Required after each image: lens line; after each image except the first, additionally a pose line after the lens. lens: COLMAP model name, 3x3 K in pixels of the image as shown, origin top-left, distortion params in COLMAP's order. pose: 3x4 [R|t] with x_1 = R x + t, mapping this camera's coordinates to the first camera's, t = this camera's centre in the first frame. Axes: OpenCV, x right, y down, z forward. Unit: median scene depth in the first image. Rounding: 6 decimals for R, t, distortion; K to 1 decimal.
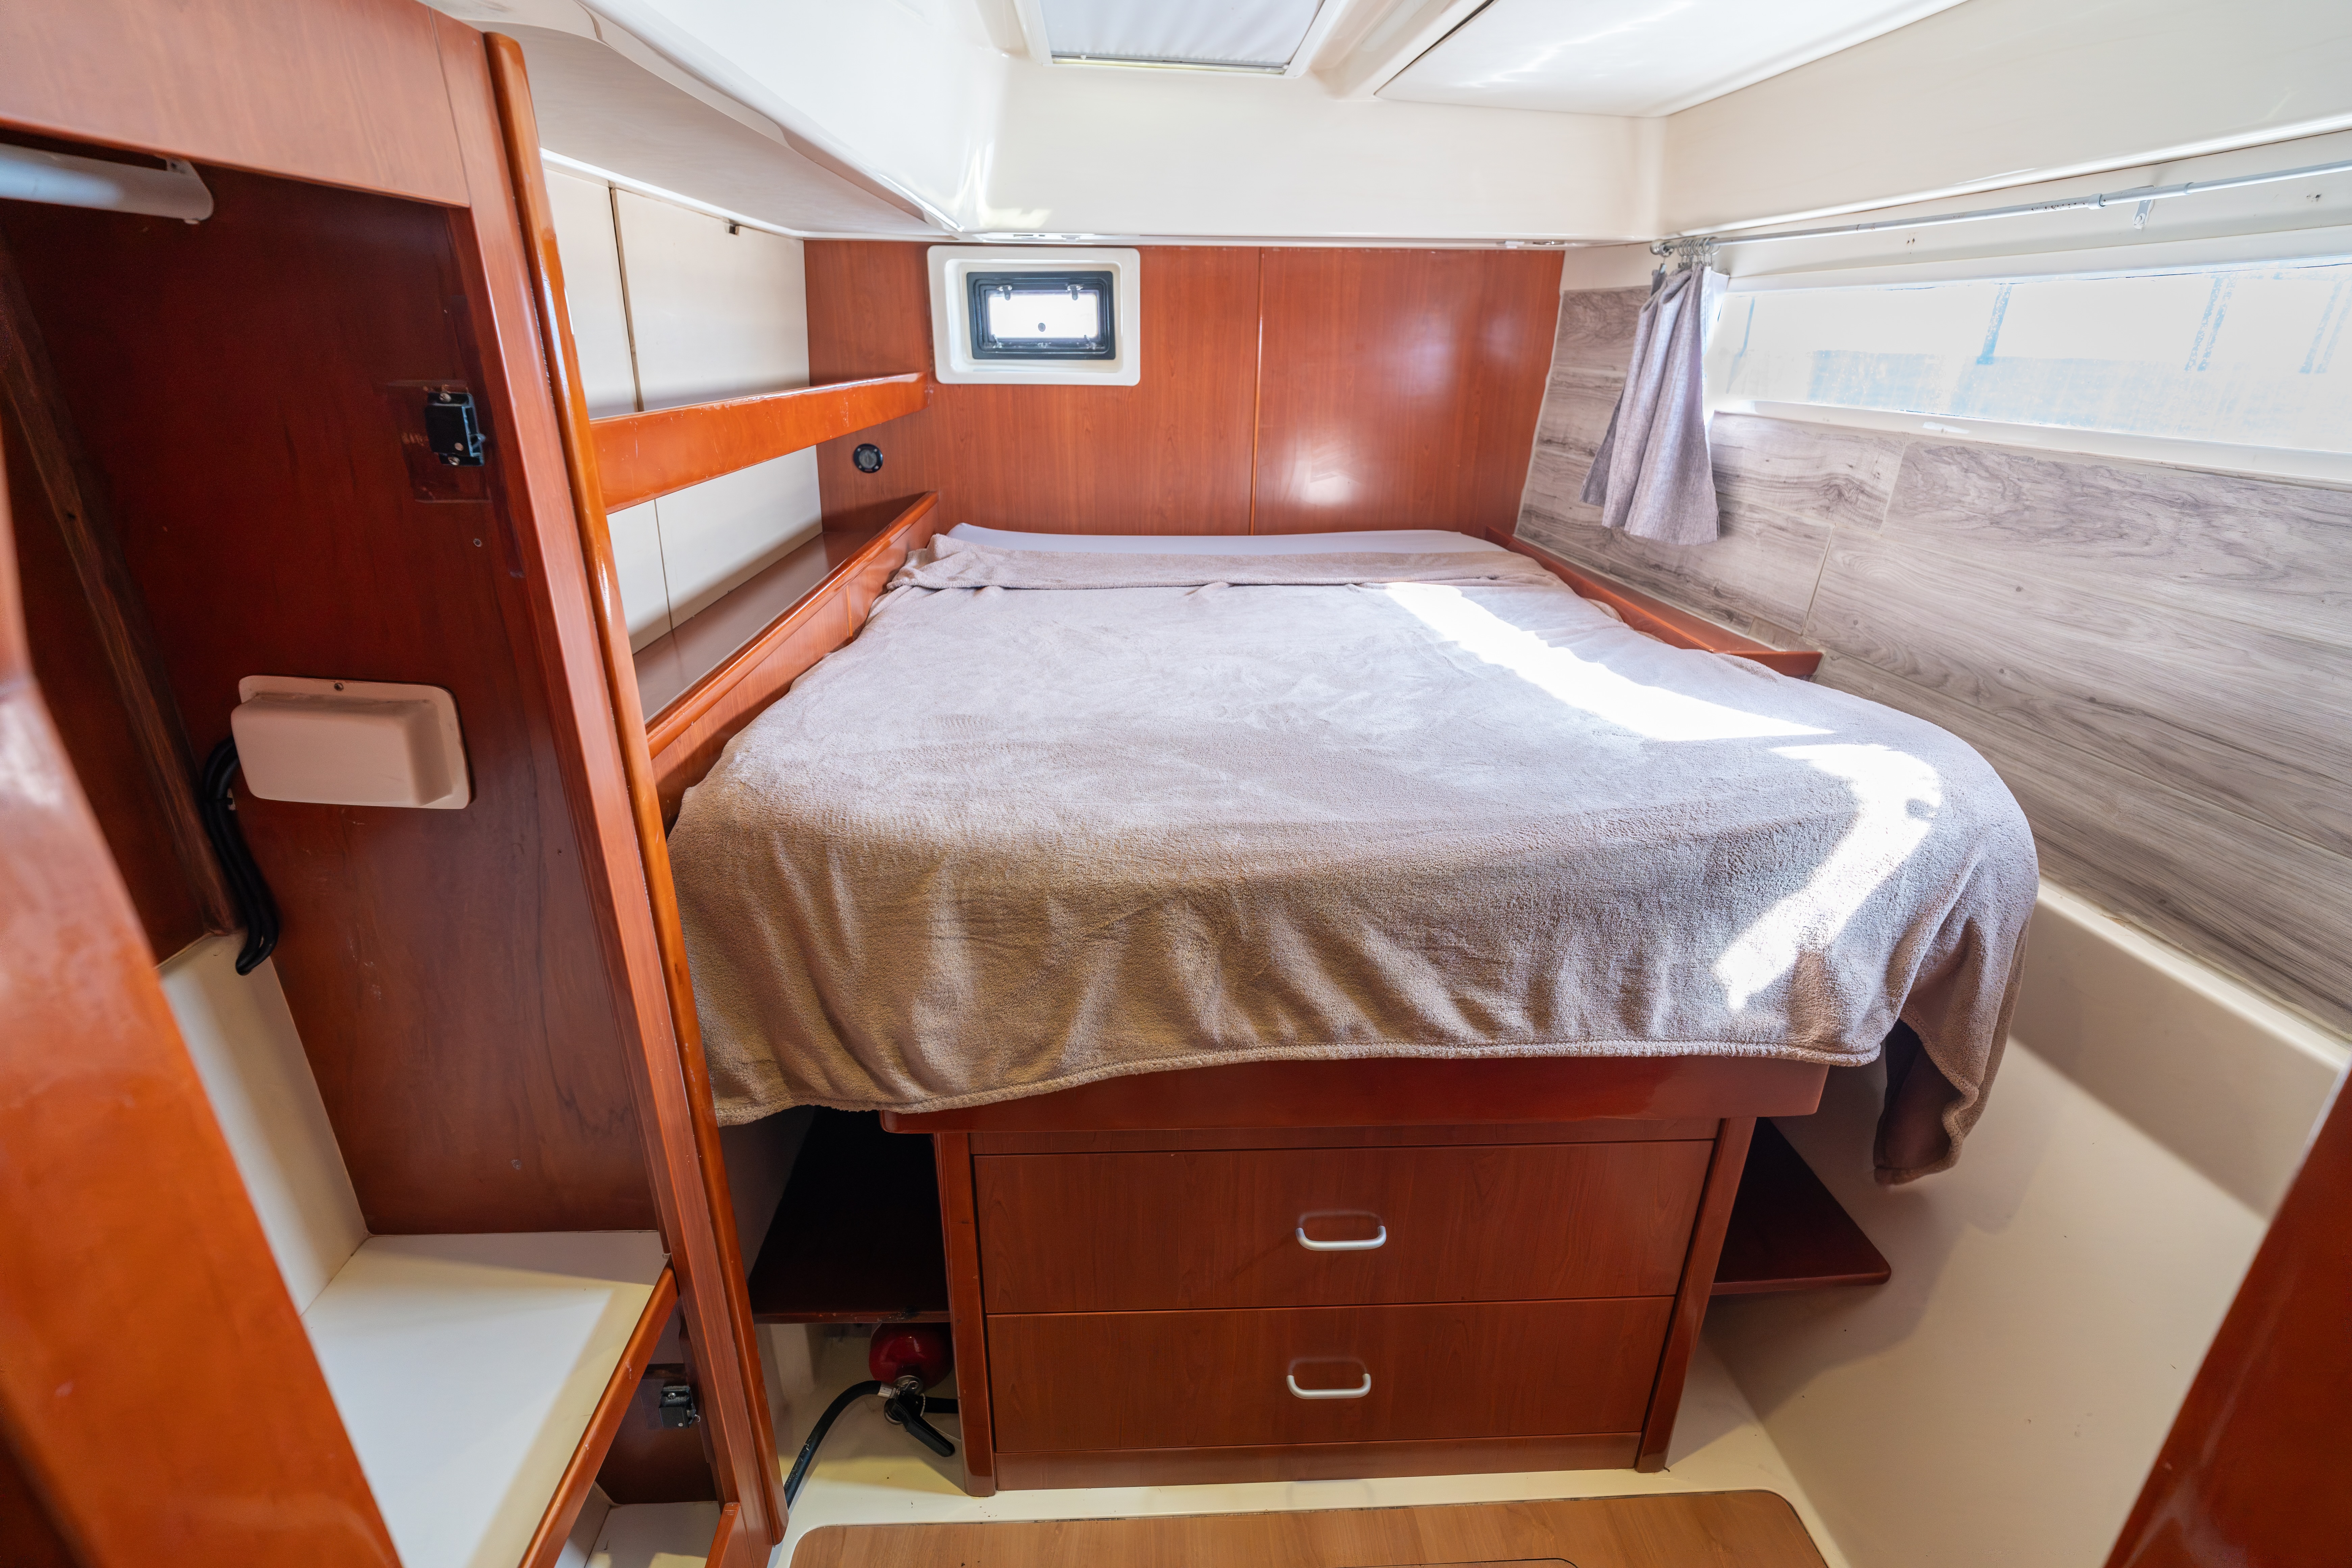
lens RADIAL K [[1101.9, 0, 1176.0], [0, 1101.9, 784.0], [0, 0, 1]] dist [0.000500, -0.005588]
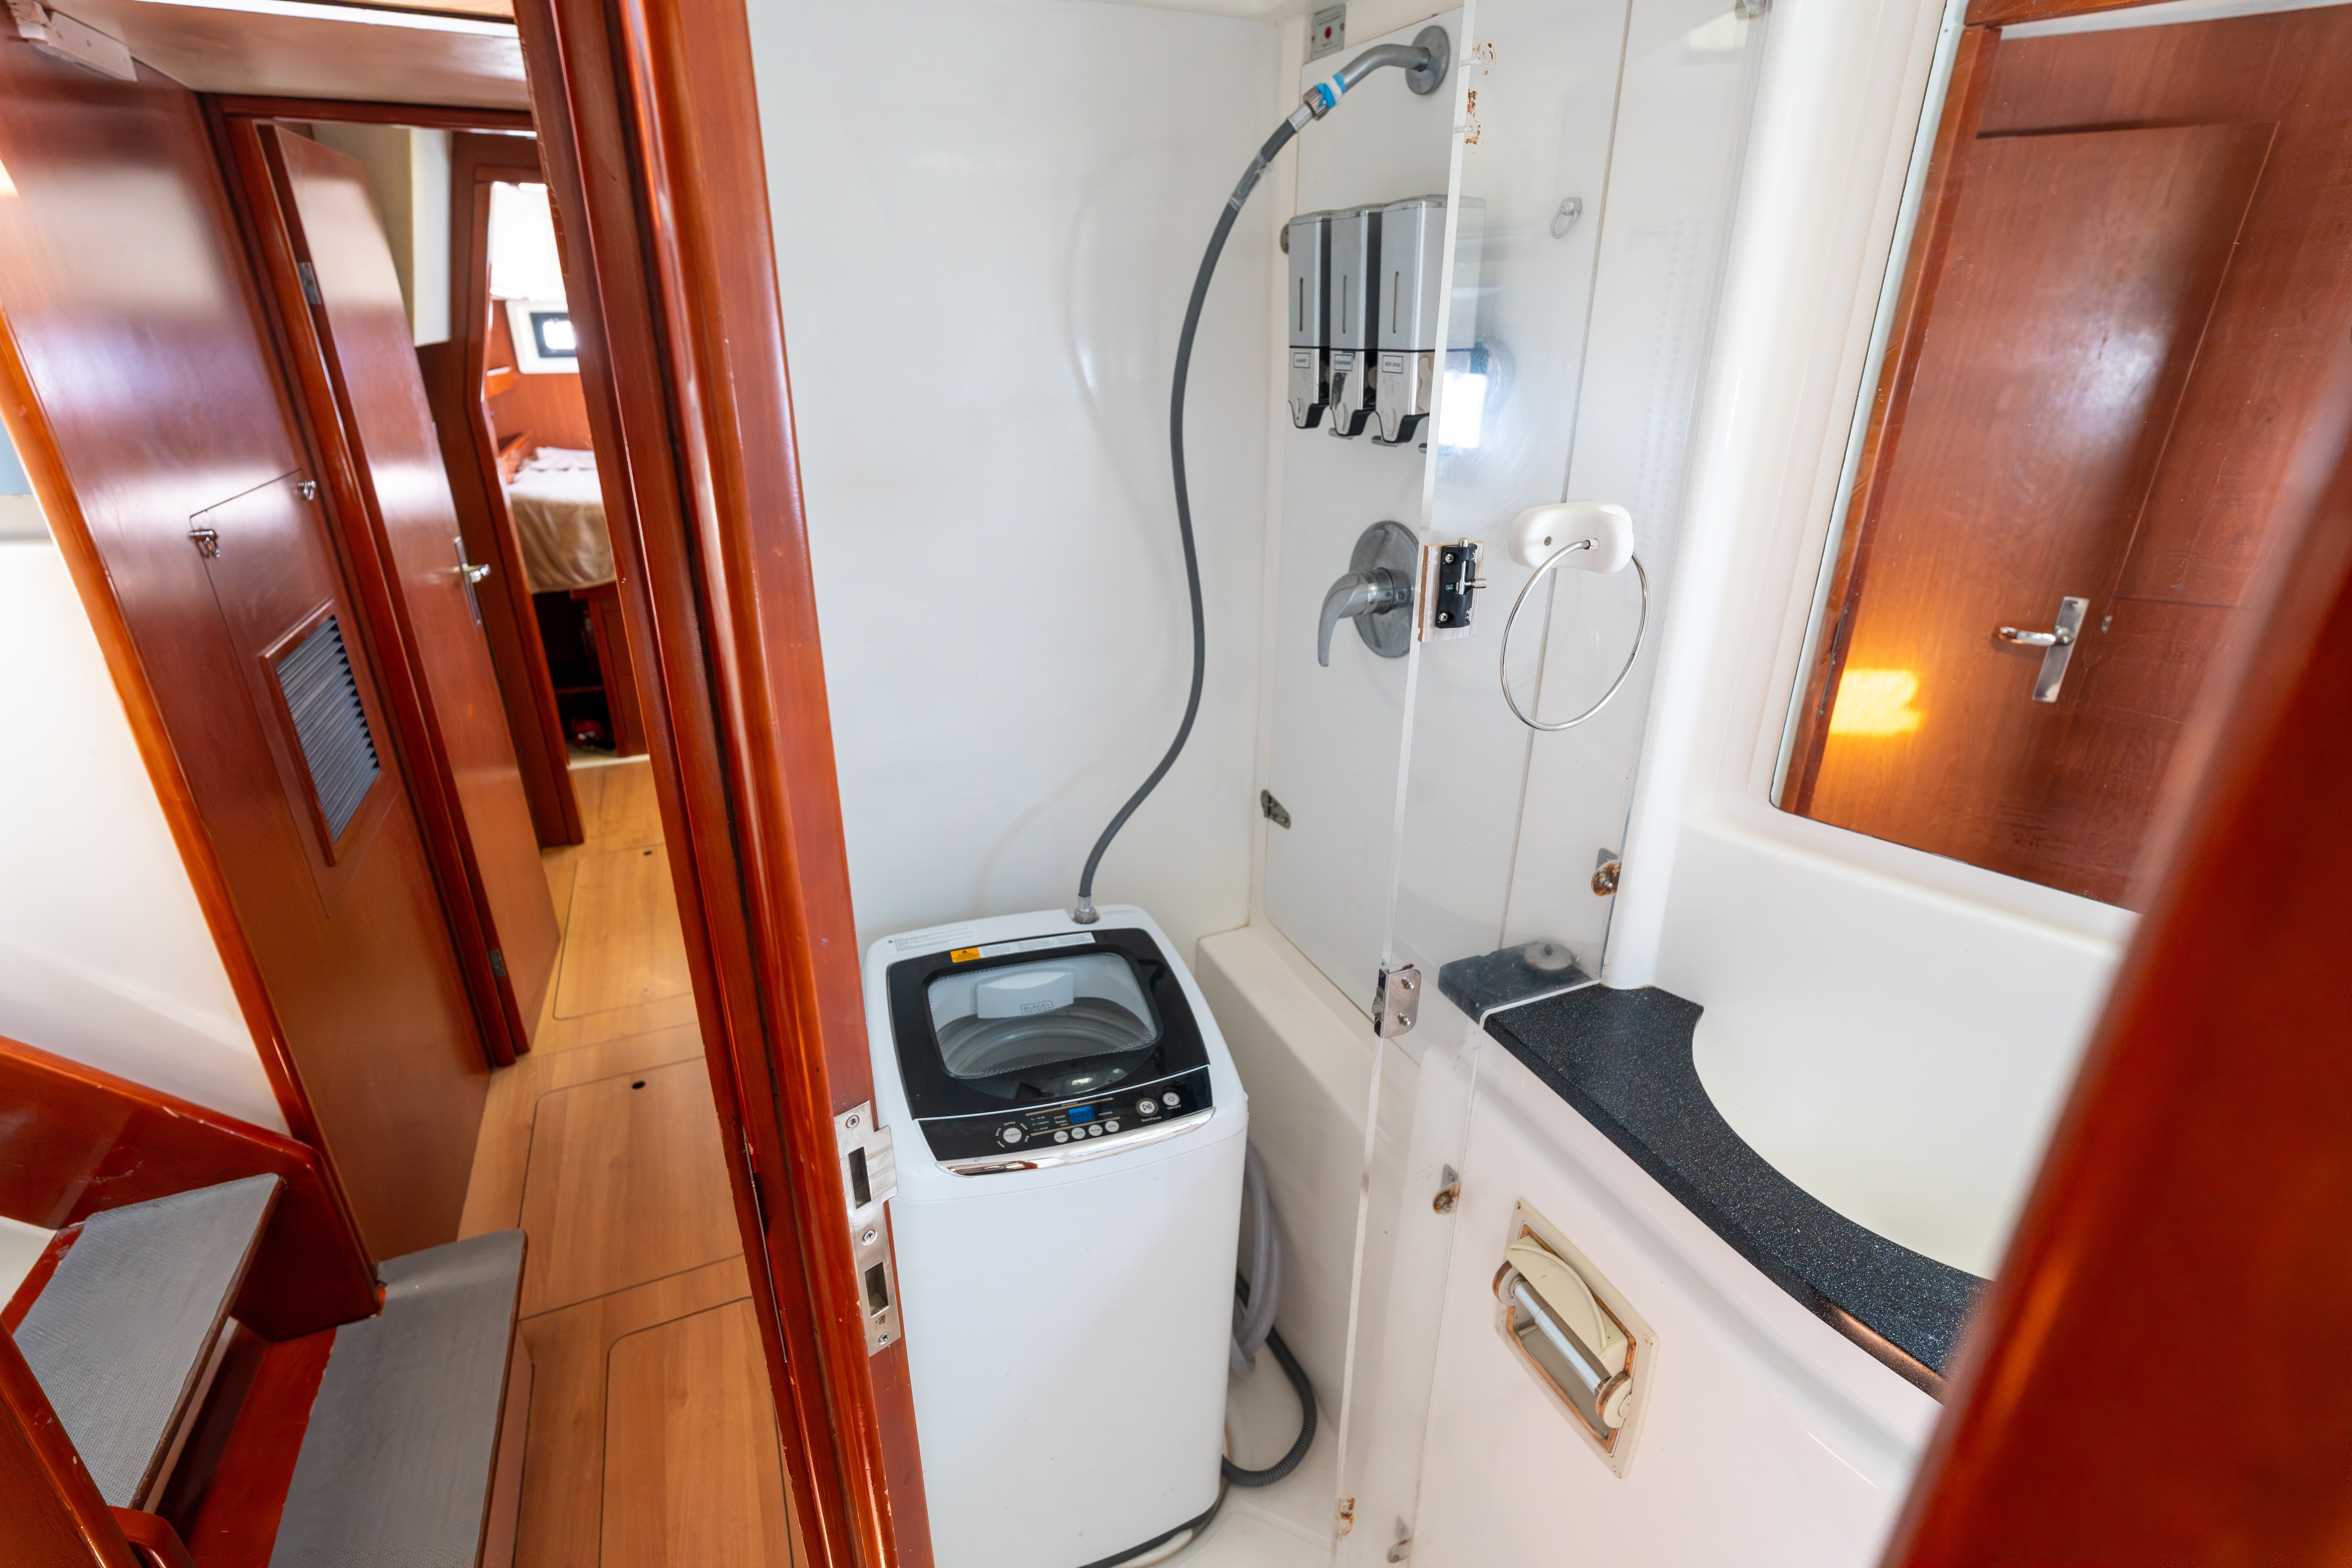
lens RADIAL K [[1101.9, 0, 1176.0], [0, 1101.9, 784.0], [0, 0, 1]] dist [0.000500, -0.005588]
pose [[0.933512, -0.138773, 0.330601, 0.262597], [0.135453, 0.990228, 0.033182, 1.025152], [-0.331975, 0.013805, 0.943187, -2.763319]]
